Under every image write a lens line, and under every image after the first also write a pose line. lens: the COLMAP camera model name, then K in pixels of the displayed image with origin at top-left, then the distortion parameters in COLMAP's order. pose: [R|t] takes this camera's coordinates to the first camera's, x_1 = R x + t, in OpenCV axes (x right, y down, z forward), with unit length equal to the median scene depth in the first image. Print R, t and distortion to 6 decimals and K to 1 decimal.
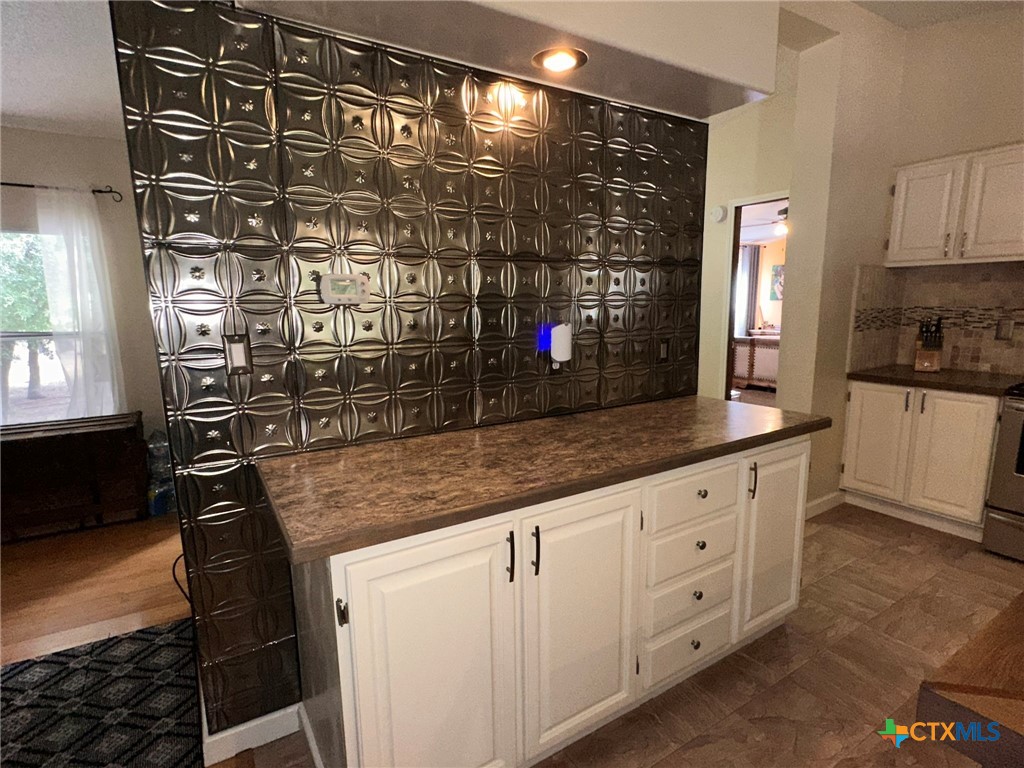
lens RADIAL K [[522.2, 0, 511.6], [0, 522.2, 389.4], [0, 0, 1]] dist [-0.002010, -0.000303]
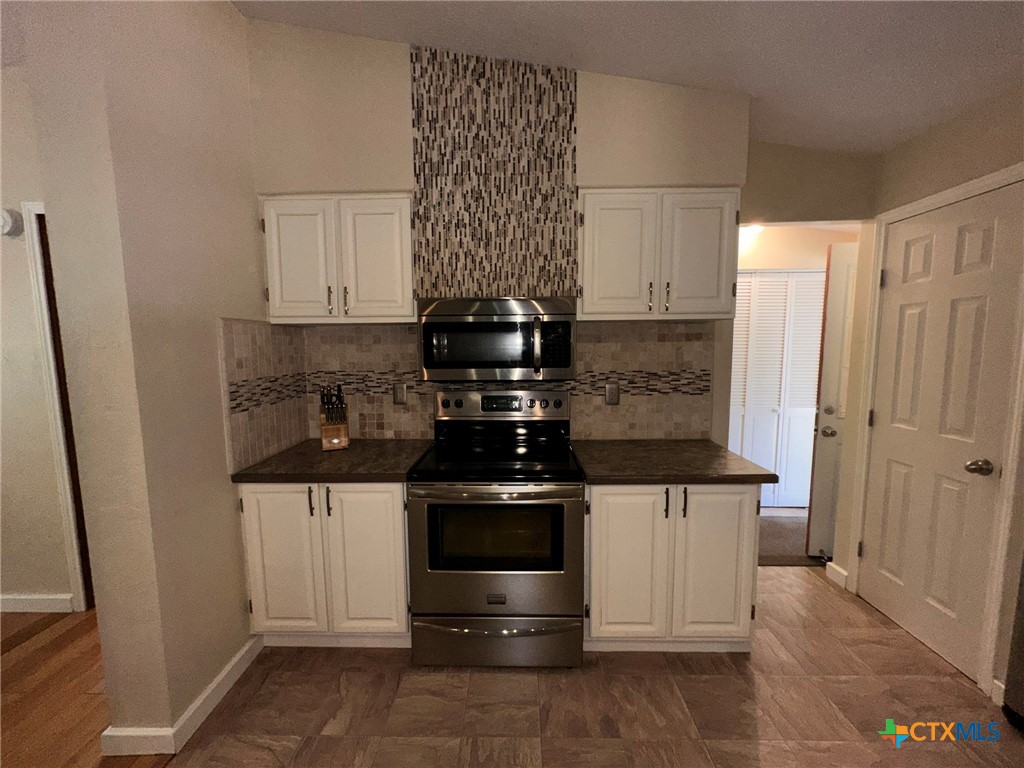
lens RADIAL K [[411.3, 0, 511.3], [0, 411.3, 386.7], [0, 0, 1]] dist [-0.001193, -0.000021]
pose [[0.547728, -0.076410, 0.833160, 0.412415], [0.144115, 0.989553, -0.003990, -0.091153], [-0.824151, 0.122256, 0.553017, 0.395089]]
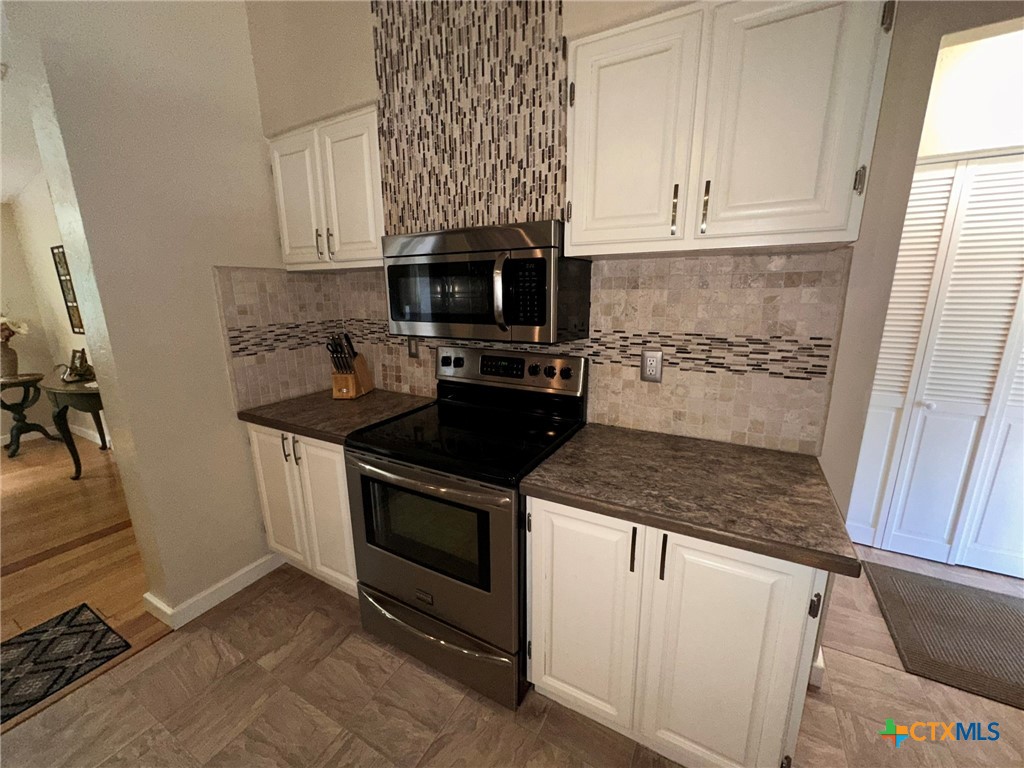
lens RADIAL K [[411.3, 0, 511.3], [0, 411.3, 386.7], [0, 0, 1]] dist [-0.001193, -0.000021]
pose [[0.875753, -0.102958, 0.471653, 0.725969], [0.079168, 0.994395, 0.070072, -0.078993], [-0.476224, -0.024026, 0.878996, 0.295918]]
